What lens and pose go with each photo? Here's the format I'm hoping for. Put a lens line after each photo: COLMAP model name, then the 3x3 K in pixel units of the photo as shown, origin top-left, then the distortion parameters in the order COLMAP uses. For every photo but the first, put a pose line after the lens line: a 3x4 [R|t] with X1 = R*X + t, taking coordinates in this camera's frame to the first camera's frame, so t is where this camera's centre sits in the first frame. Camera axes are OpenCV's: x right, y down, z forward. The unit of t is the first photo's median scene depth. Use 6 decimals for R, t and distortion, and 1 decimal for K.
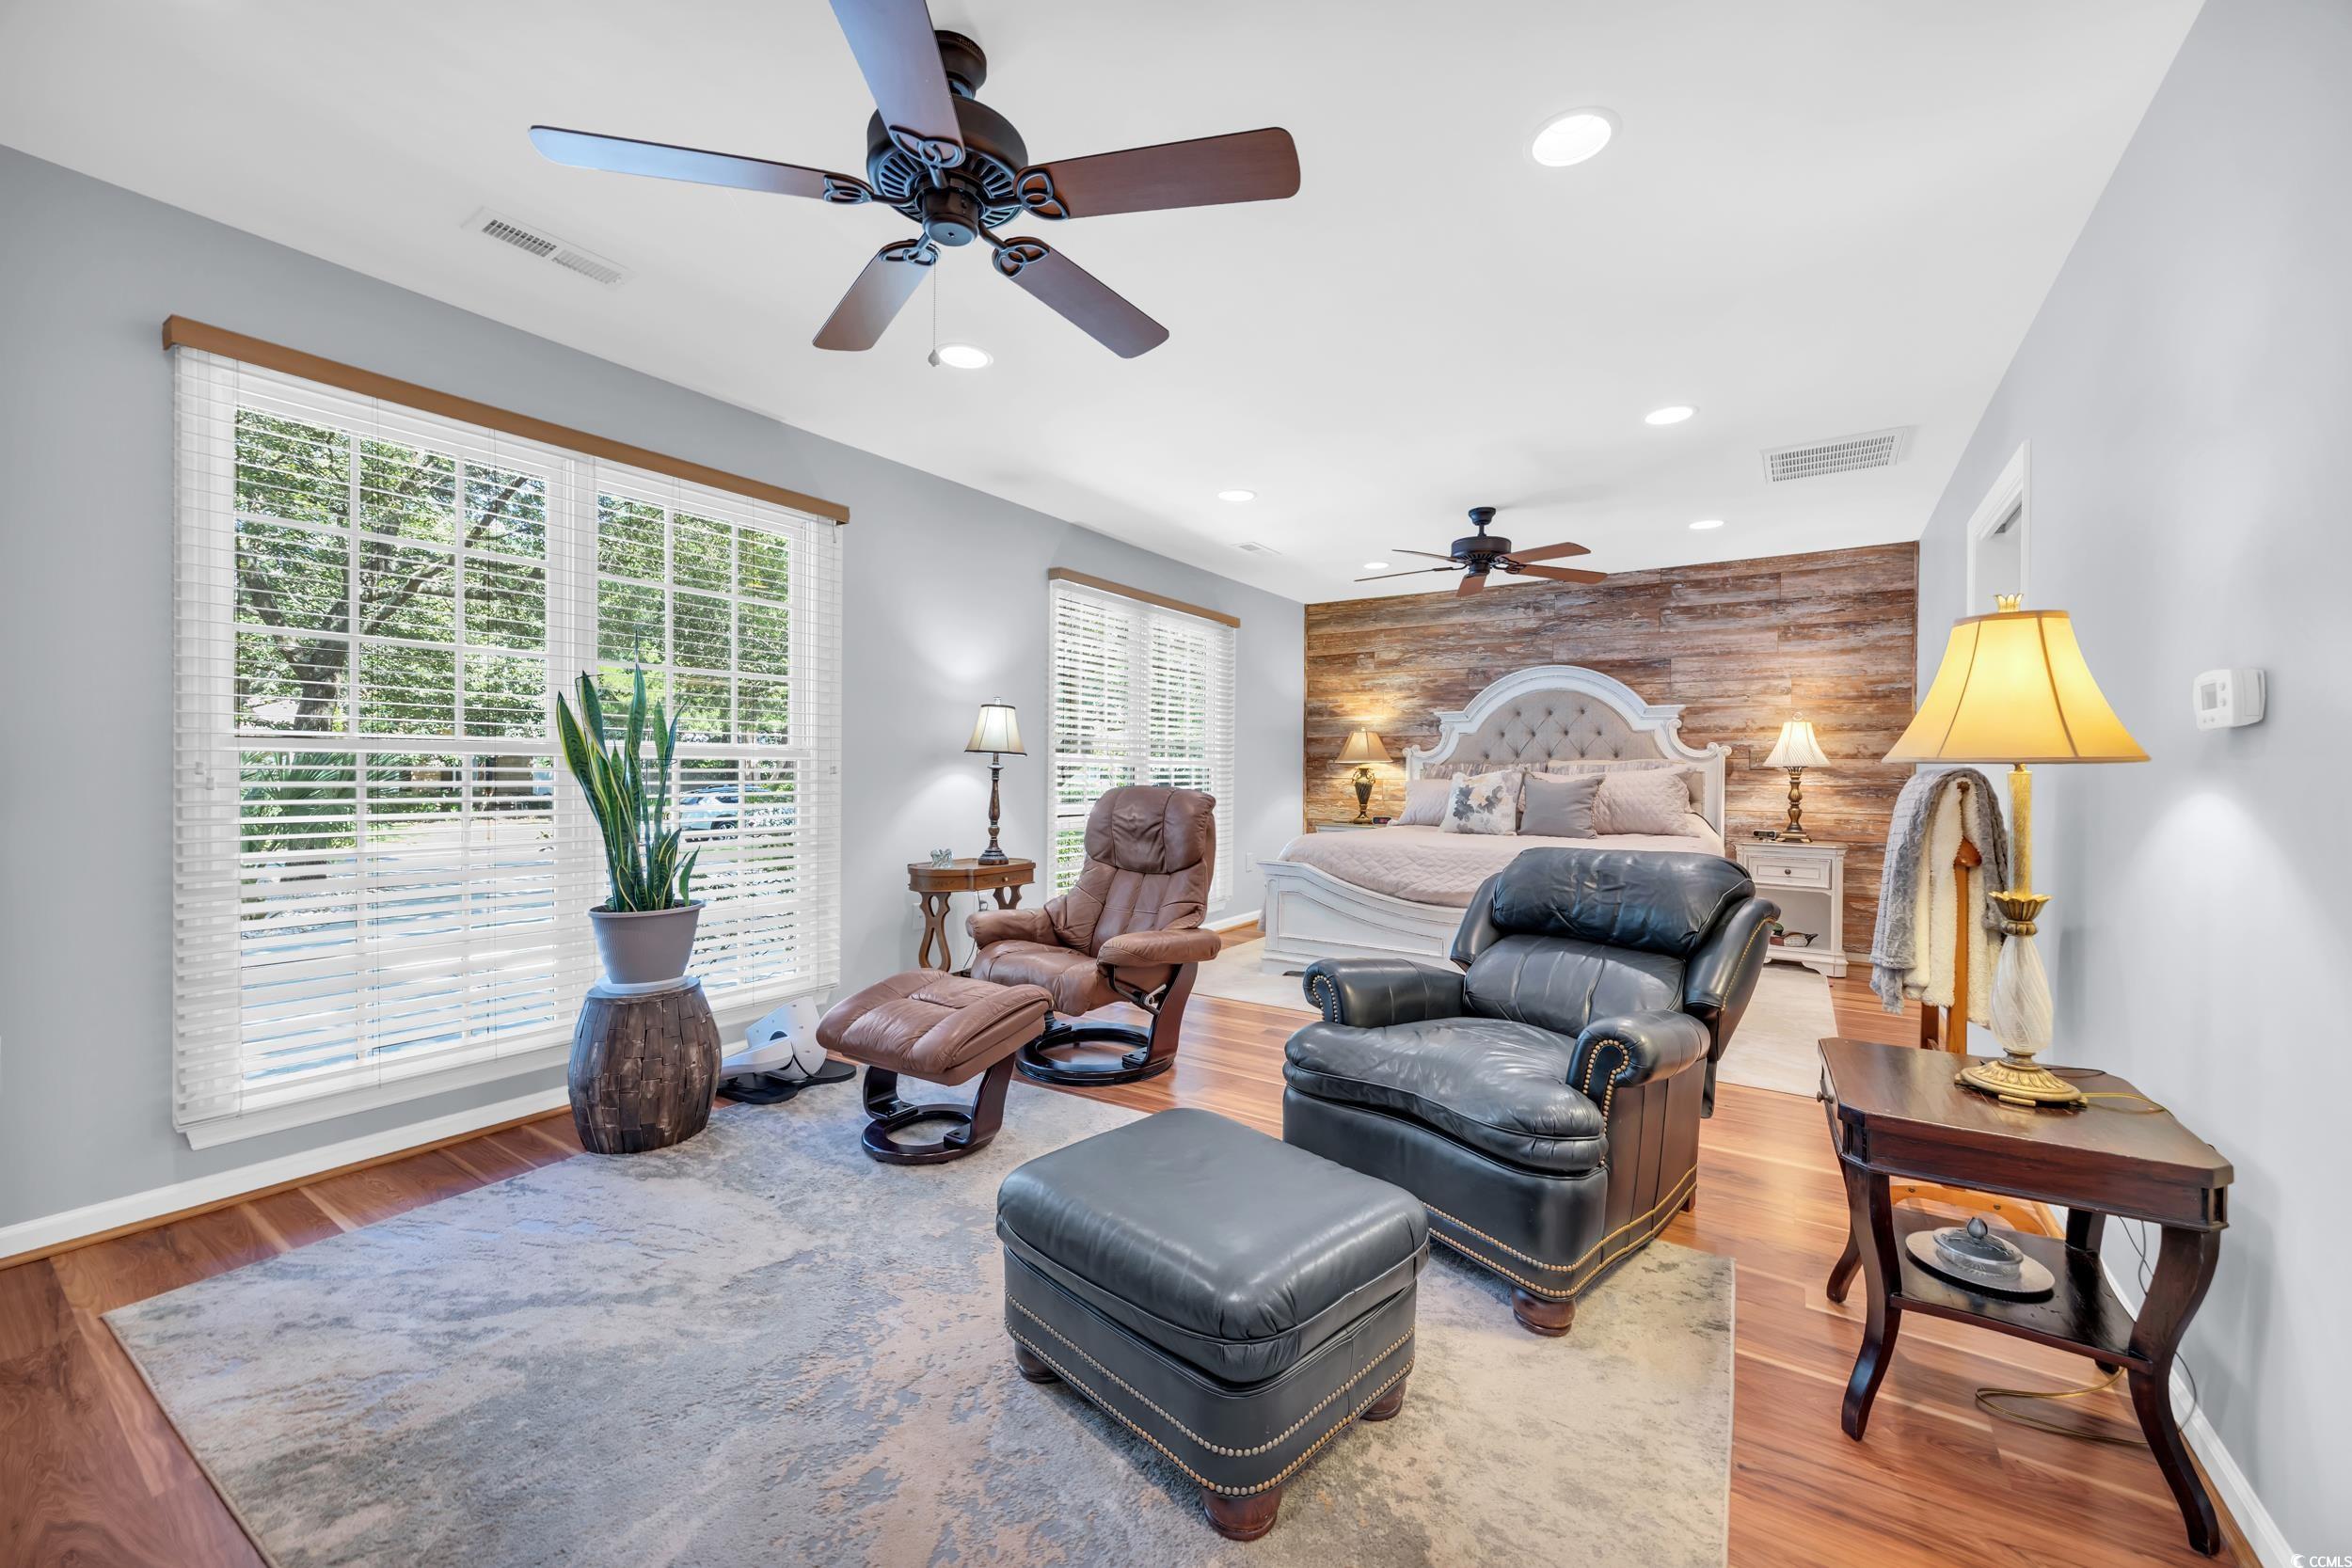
lens RADIAL K [[914.8, 0, 1183.5], [0, 914.8, 780.1], [0, 0, 1]] dist [-0.003723, -0.000364]
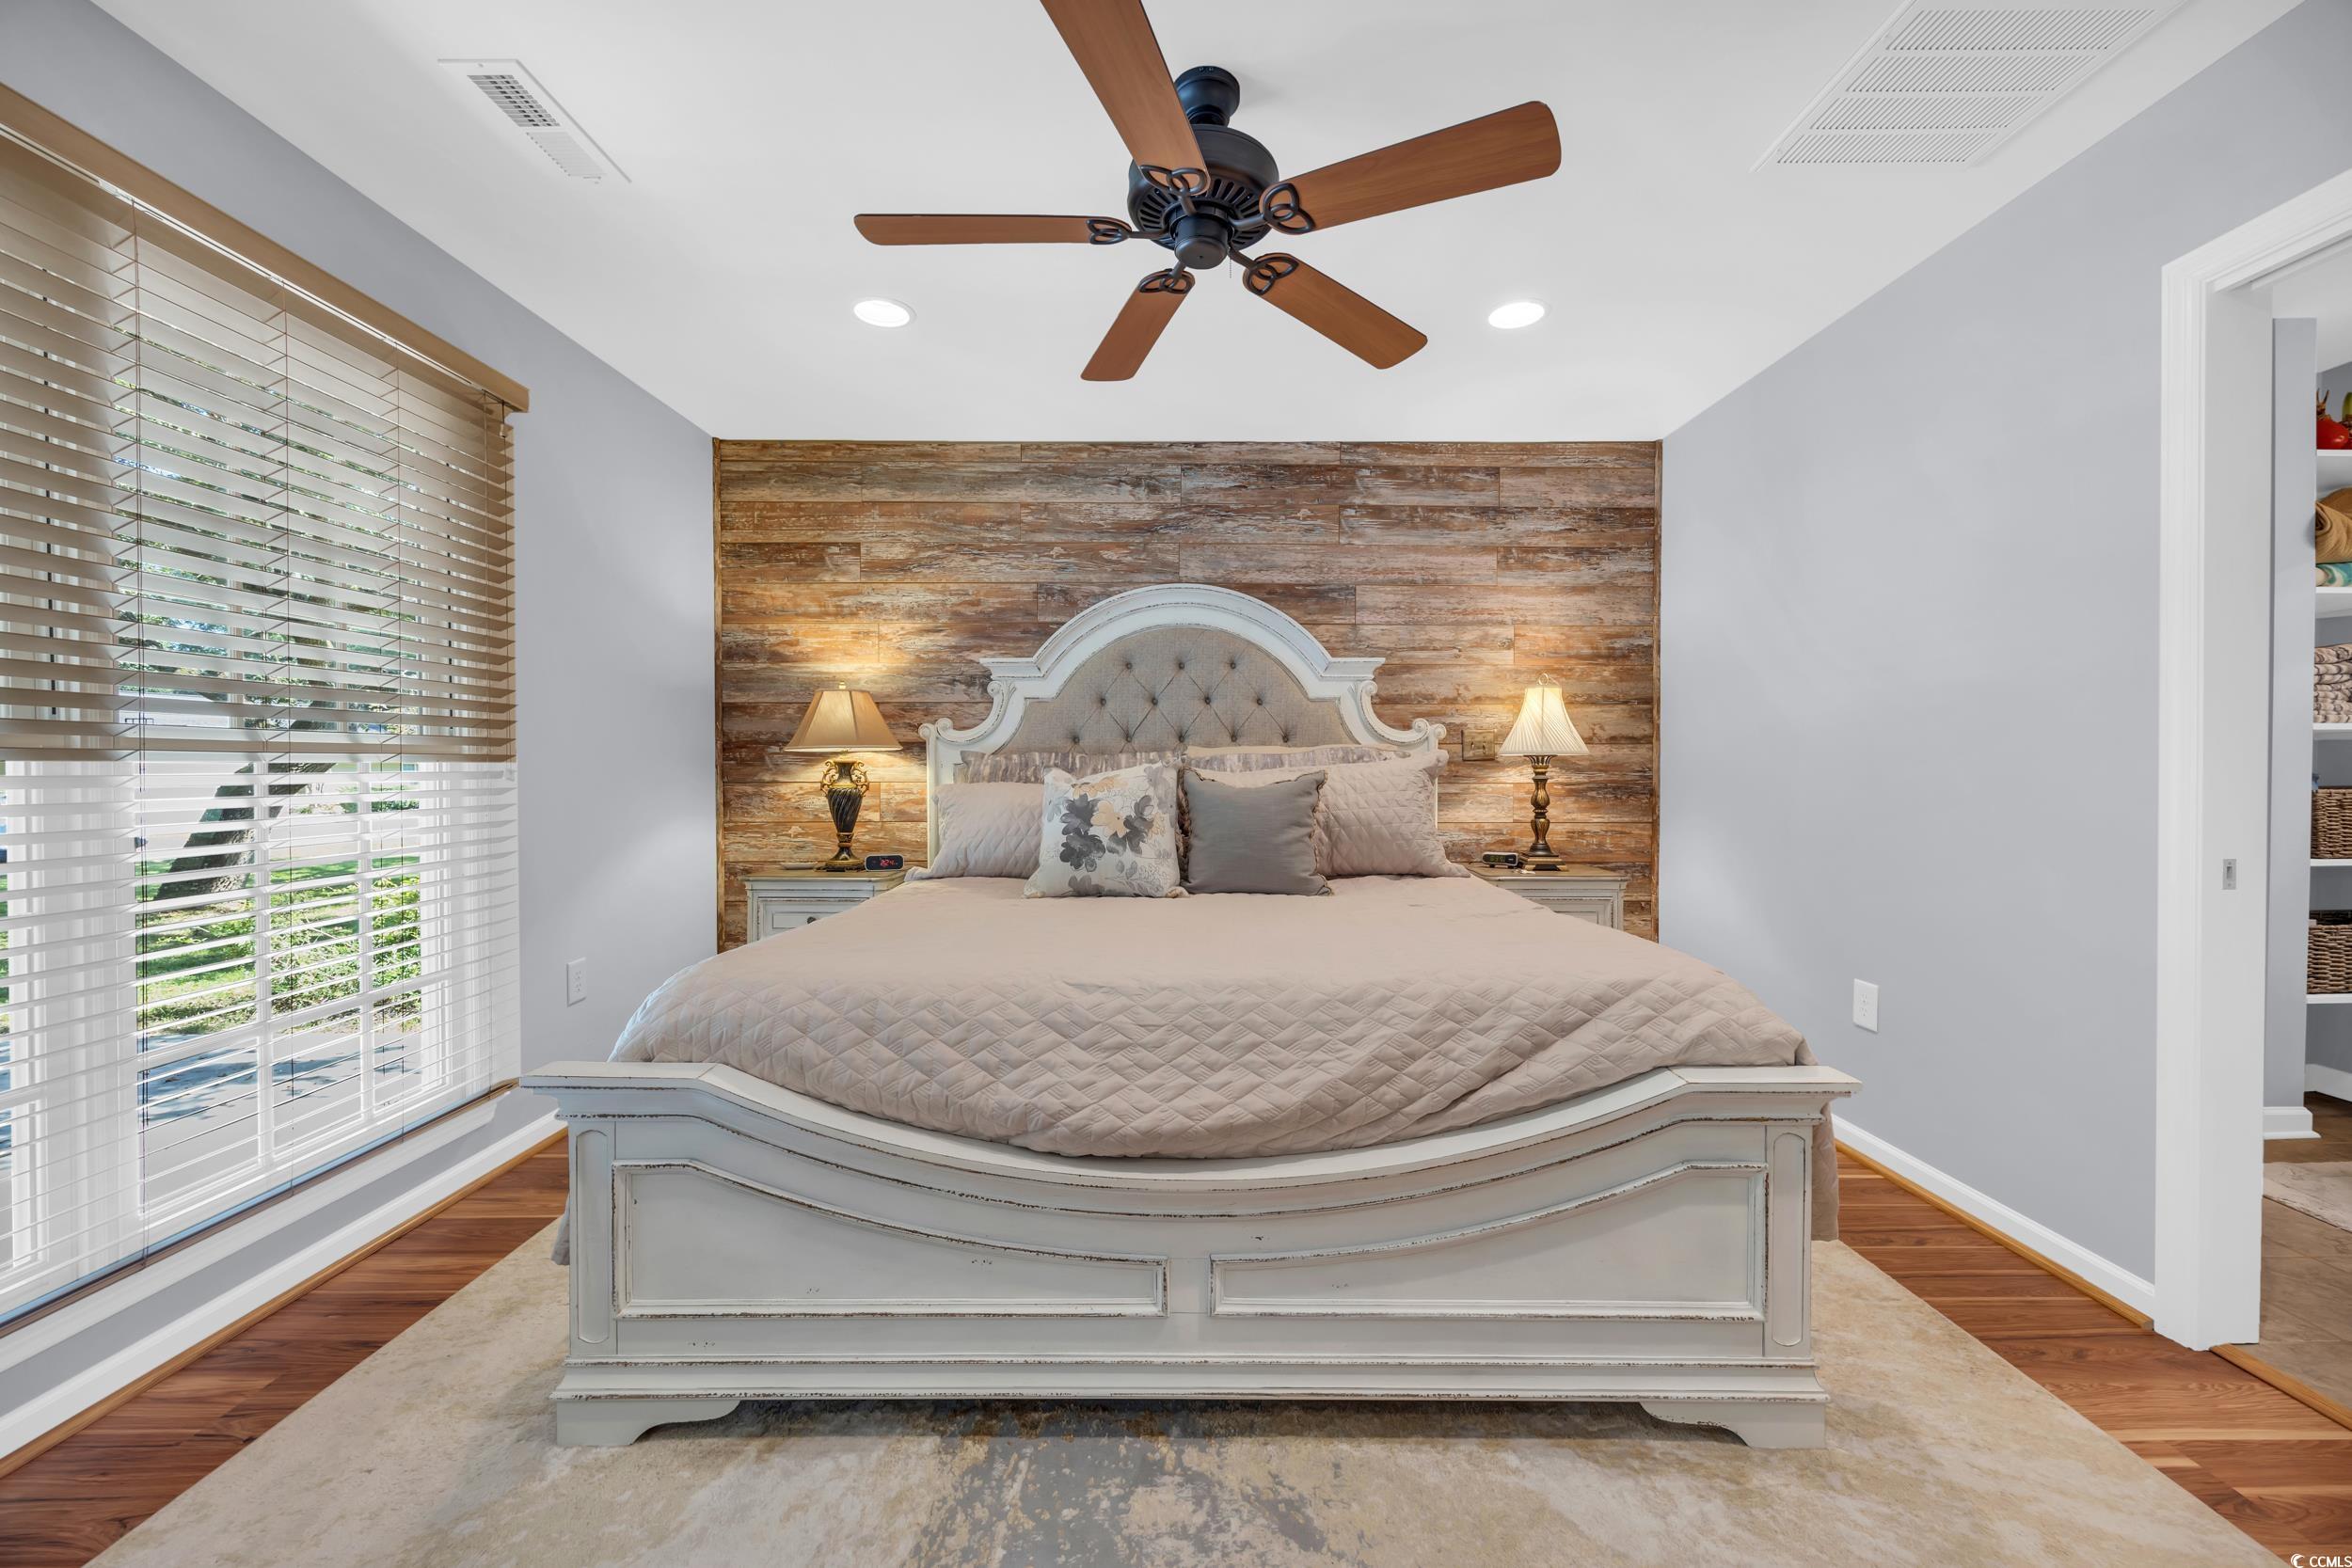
lens RADIAL K [[914.8, 0, 1188.7], [0, 914.8, 779.9], [0, 0, 1]] dist [-0.003723, -0.000364]
pose [[0.826578, -0.016353, 0.562585, 0.078846], [0.013010, 0.999866, 0.009949, -0.006456], [-0.562672, -0.000905, 0.826680, 0.544987]]
